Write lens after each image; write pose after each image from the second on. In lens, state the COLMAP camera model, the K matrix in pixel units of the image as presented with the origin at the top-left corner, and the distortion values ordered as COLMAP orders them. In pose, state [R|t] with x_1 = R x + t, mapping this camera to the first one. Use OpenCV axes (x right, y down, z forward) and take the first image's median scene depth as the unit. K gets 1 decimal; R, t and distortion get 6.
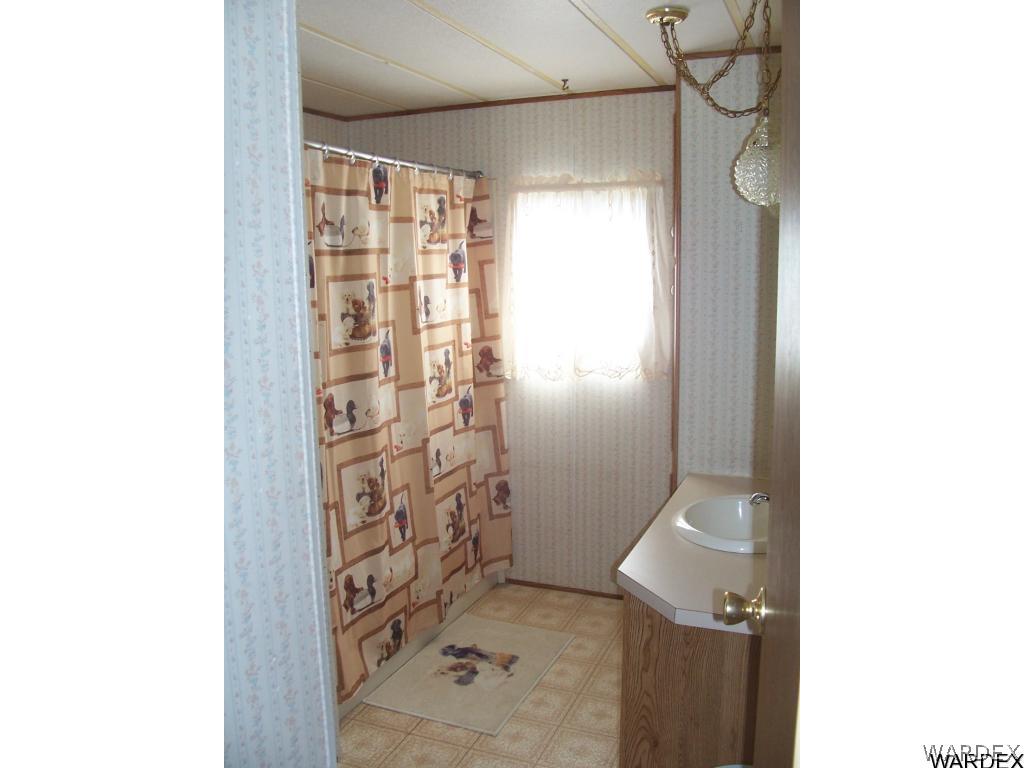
lens RADIAL K [[1072.8, 0, 507.9], [0, 1072.8, 385.5], [0, 0, 1]] dist [-0.121381, 0.000000]
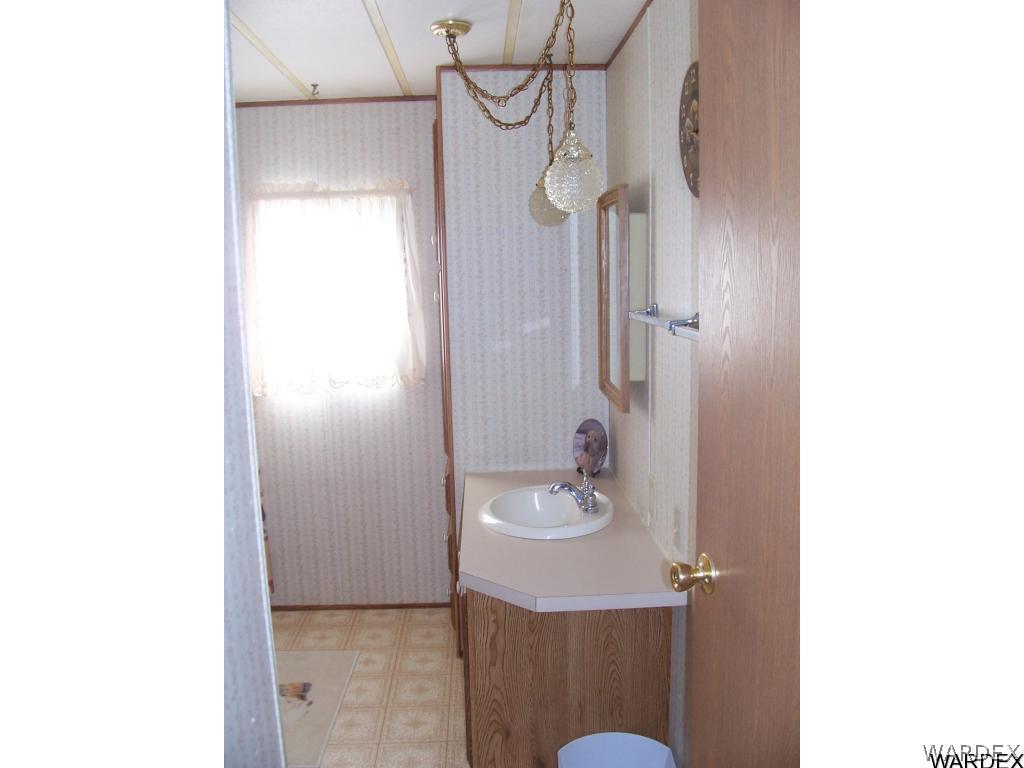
lens RADIAL K [[1072.8, 0, 507.7], [0, 1072.8, 384.5], [0, 0, 1]] dist [-0.121381, 0.000000]
pose [[0.866418, -0.065677, 0.494981, -0.288383], [0.074317, 0.997232, 0.002233, -0.002170], [-0.493757, 0.034851, 0.868901, 0.076254]]
